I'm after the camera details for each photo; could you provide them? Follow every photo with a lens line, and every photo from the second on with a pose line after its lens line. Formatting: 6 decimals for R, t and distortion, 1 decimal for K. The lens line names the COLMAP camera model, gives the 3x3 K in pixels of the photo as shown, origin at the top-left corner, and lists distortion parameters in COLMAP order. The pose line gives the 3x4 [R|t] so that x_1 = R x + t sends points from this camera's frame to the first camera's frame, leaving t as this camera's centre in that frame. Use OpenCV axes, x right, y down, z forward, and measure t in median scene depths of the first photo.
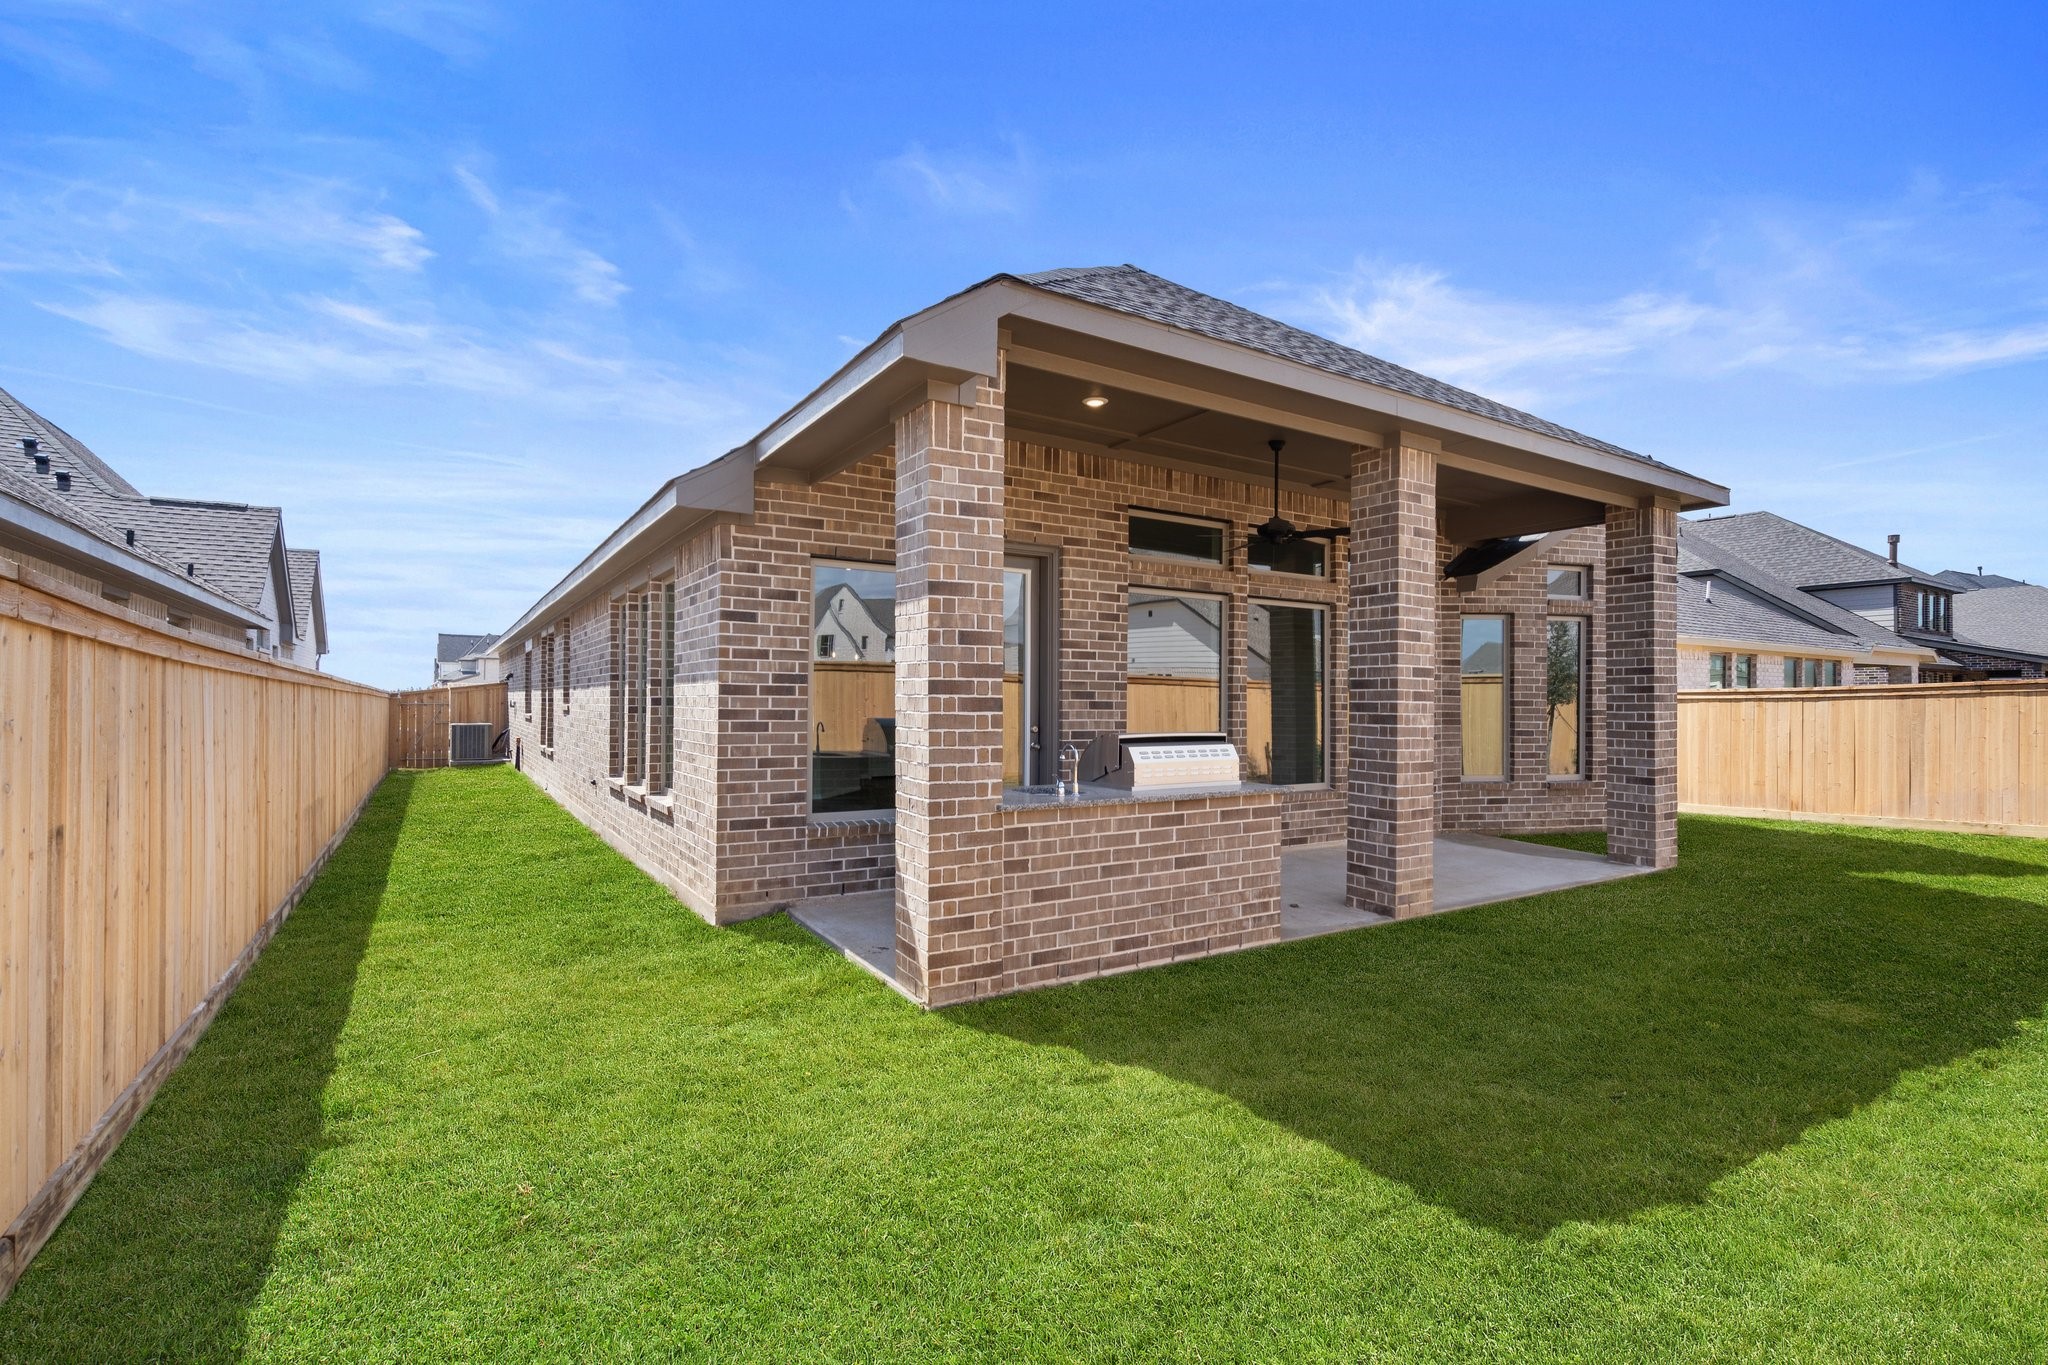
lens RADIAL K [[929.4, 0, 1032.3], [0, 929.4, 686.0], [0, 0, 1]] dist [-0.004146, -0.000178]
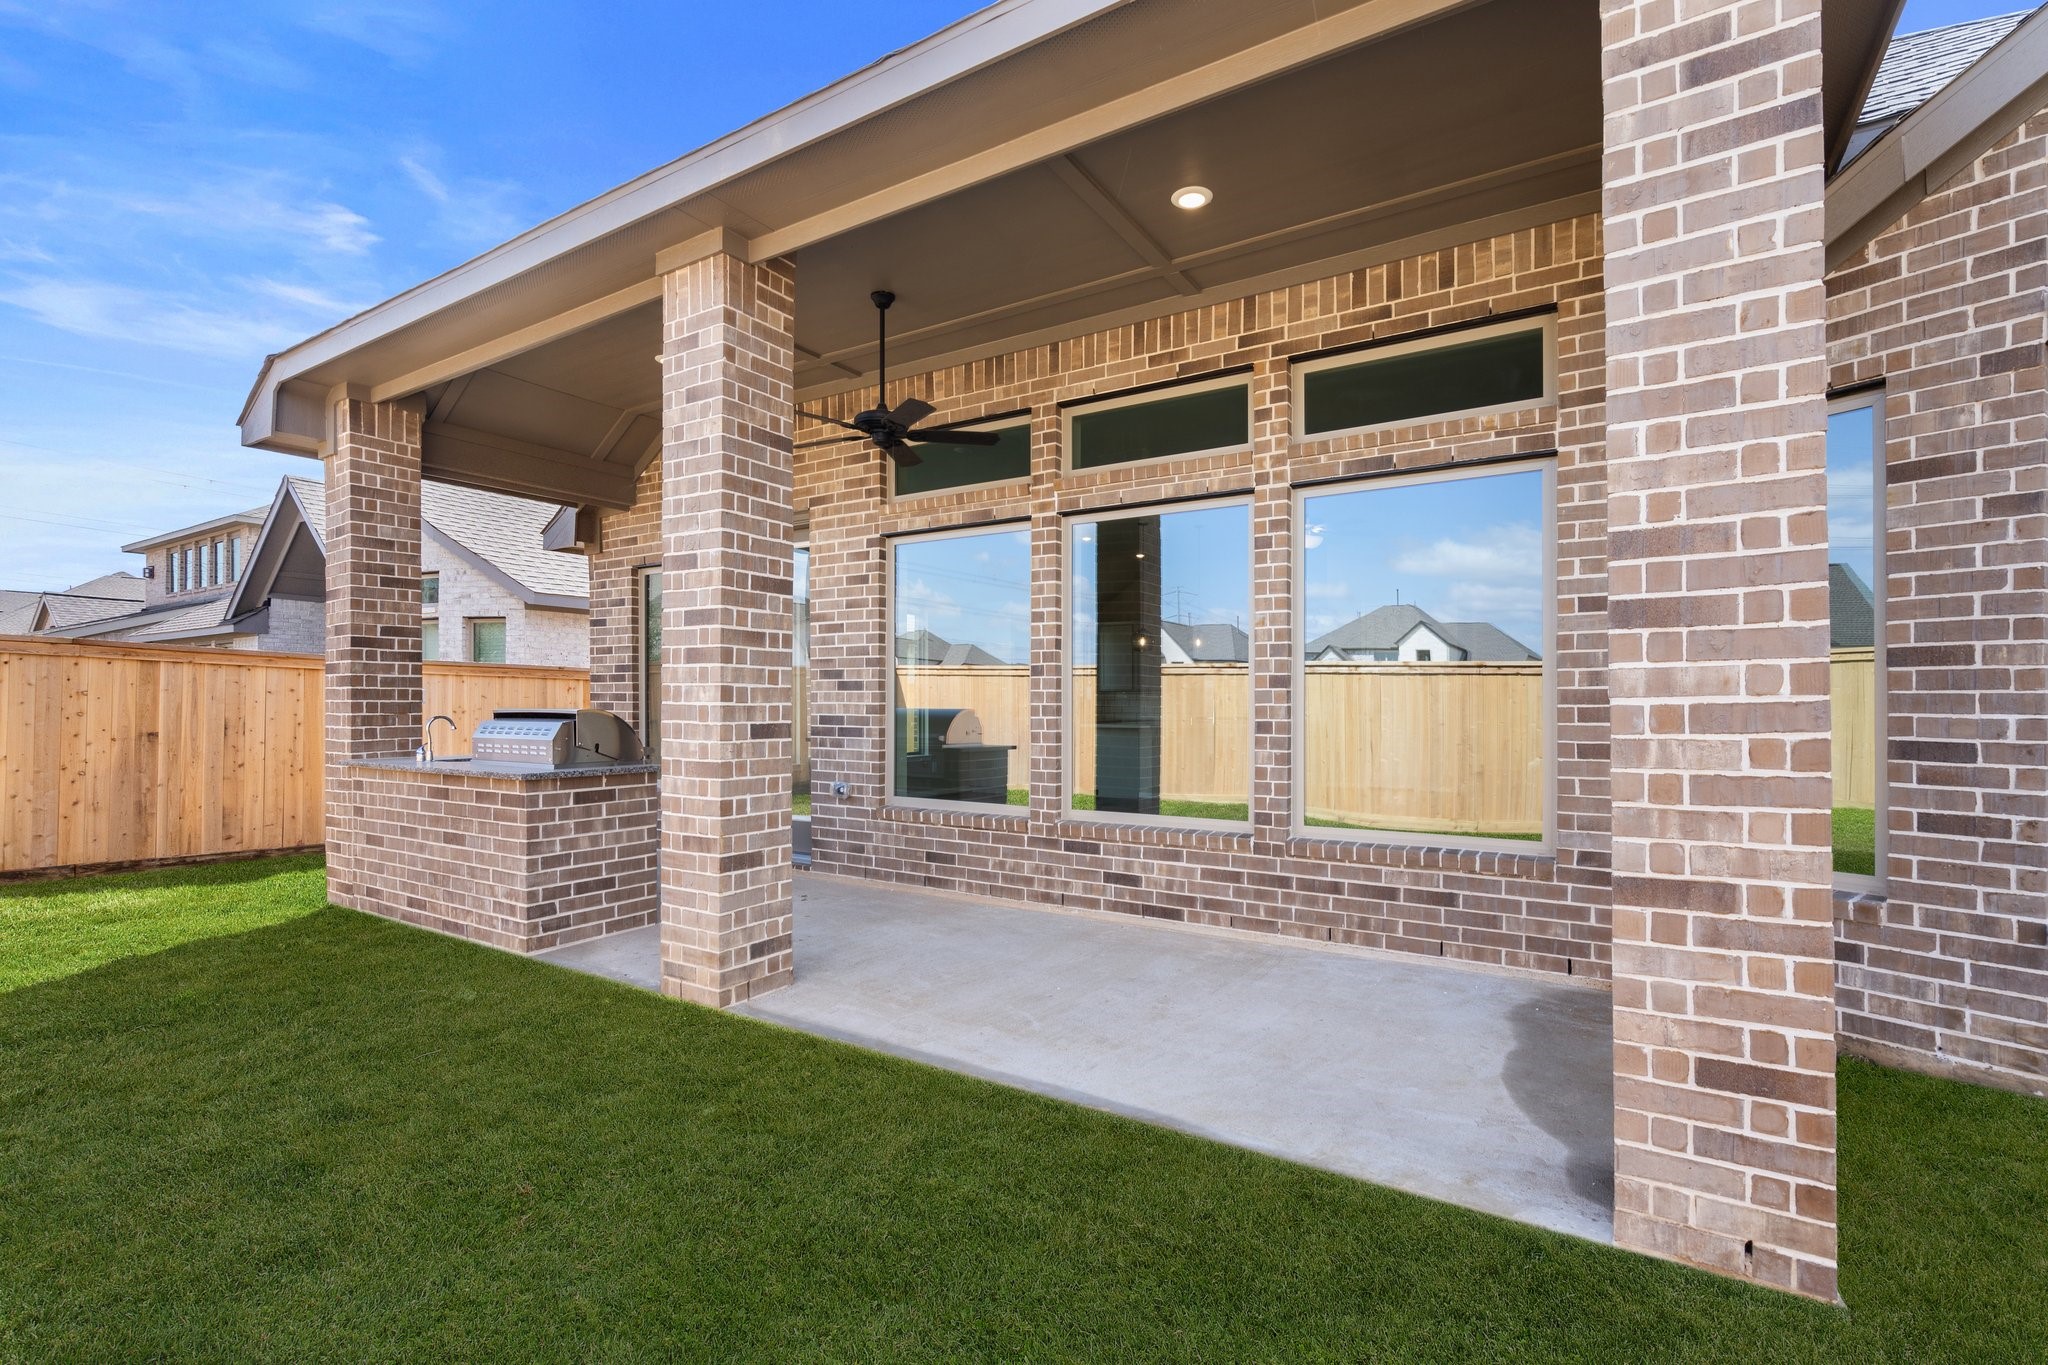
lens RADIAL K [[929.4, 0, 1033.0], [0, 929.4, 700.9], [0, 0, 1]] dist [-0.004146, -0.000178]
pose [[0.425178, -0.009289, -0.905062, 0.903828], [0.016445, 0.999862, -0.002536, 0.039281], [0.904960, -0.013806, 0.425272, 0.785325]]
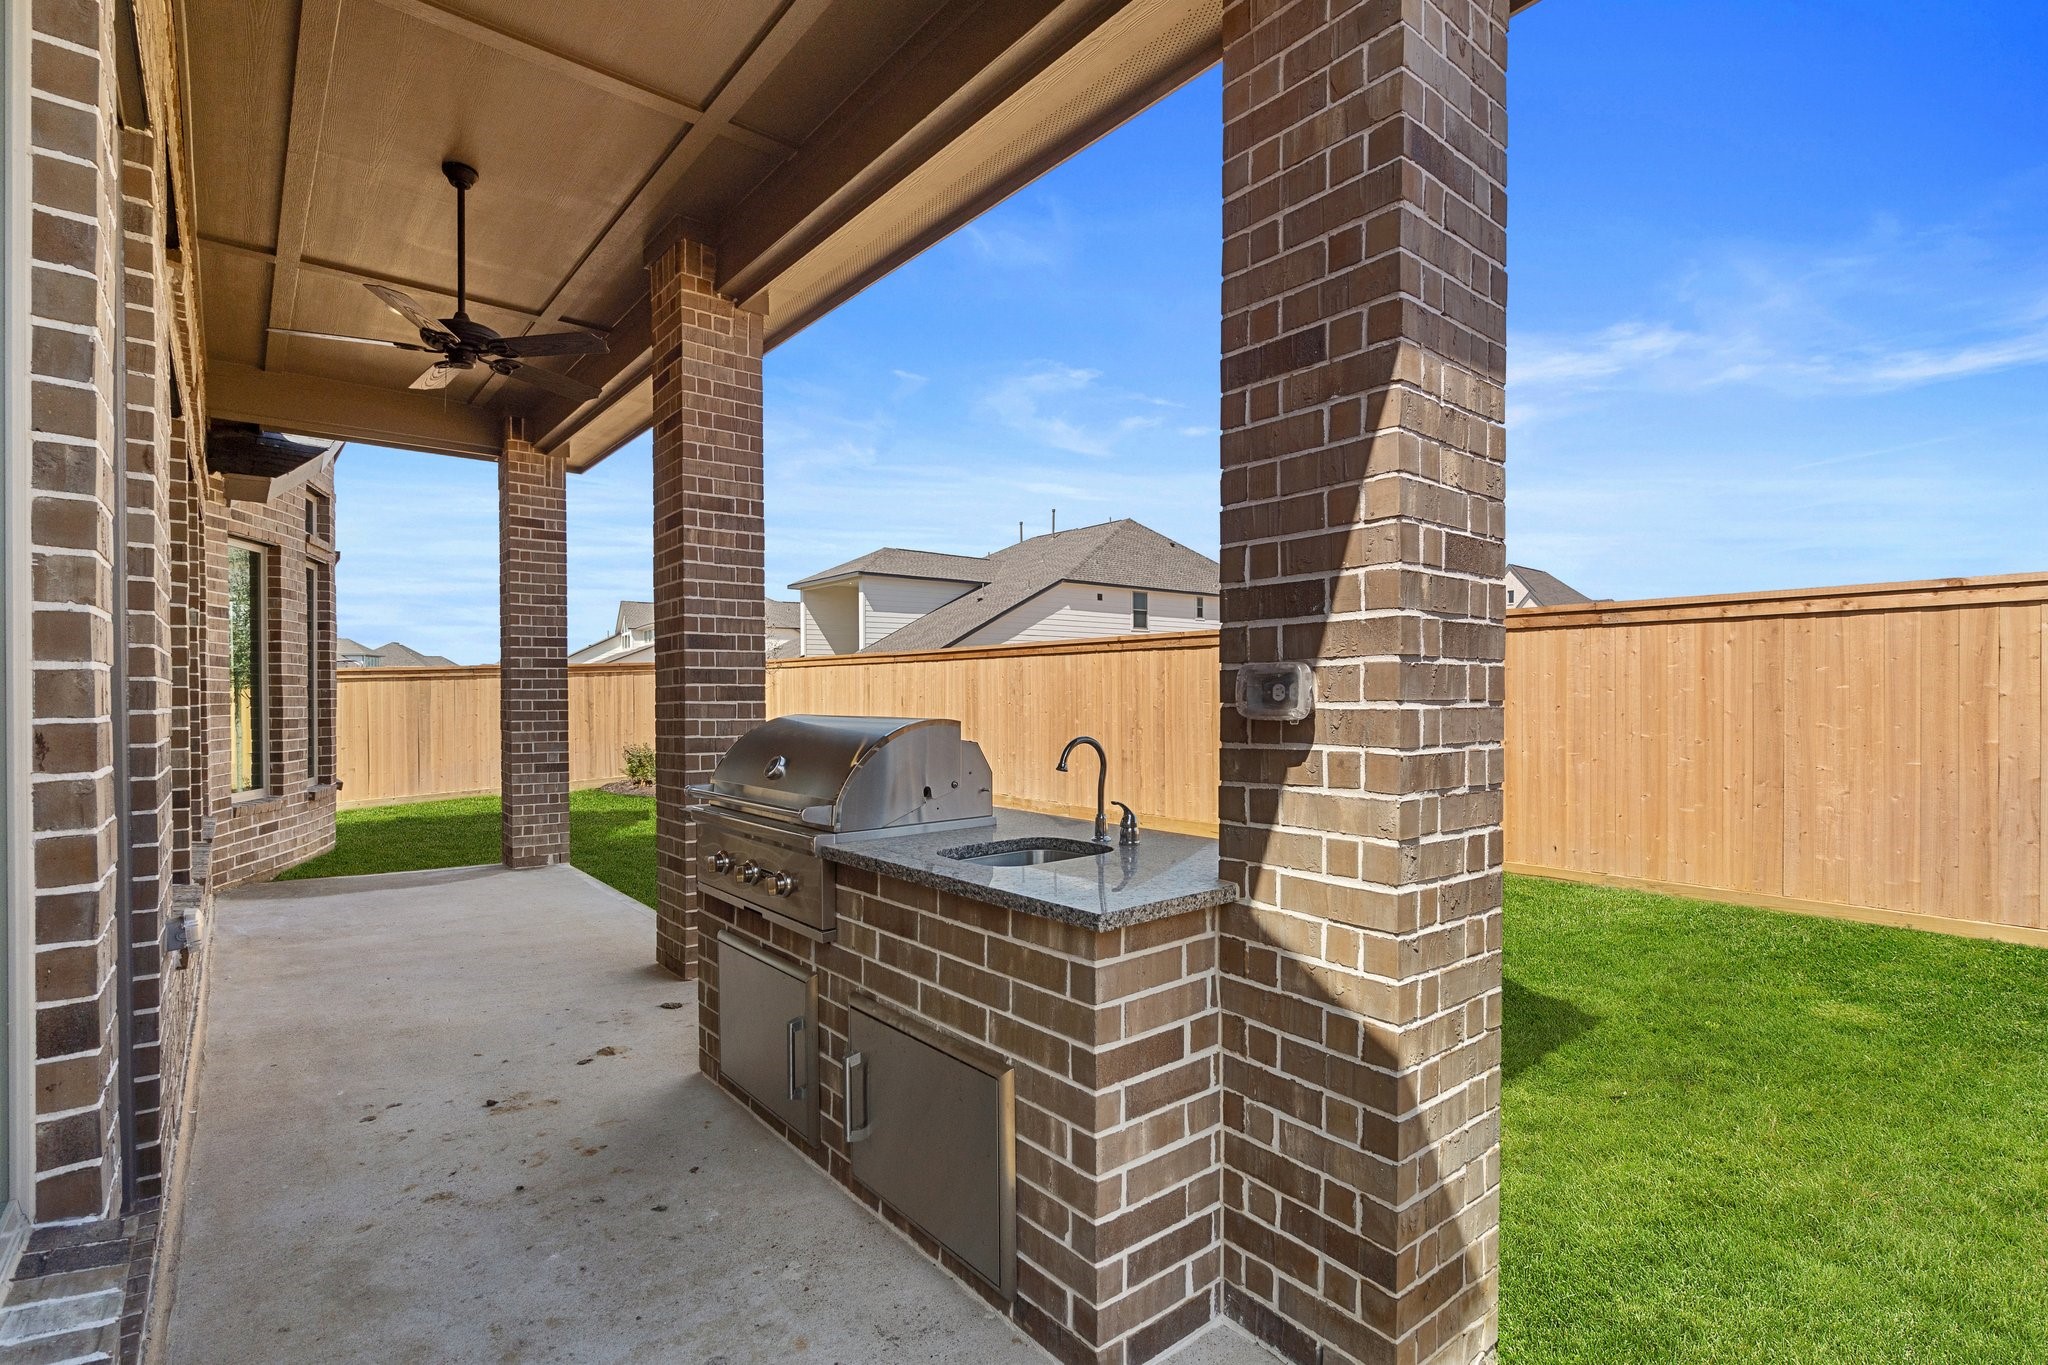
lens RADIAL K [[929.4, 0, 1018.1], [0, 929.4, 694.3], [0, 0, 1]] dist [-0.004146, -0.000178]
pose [[-0.125715, -0.005827, 0.992049, -0.297320], [-0.012768, 0.999909, 0.004255, 0.026550], [-0.991984, -0.012131, -0.125778, 0.754438]]
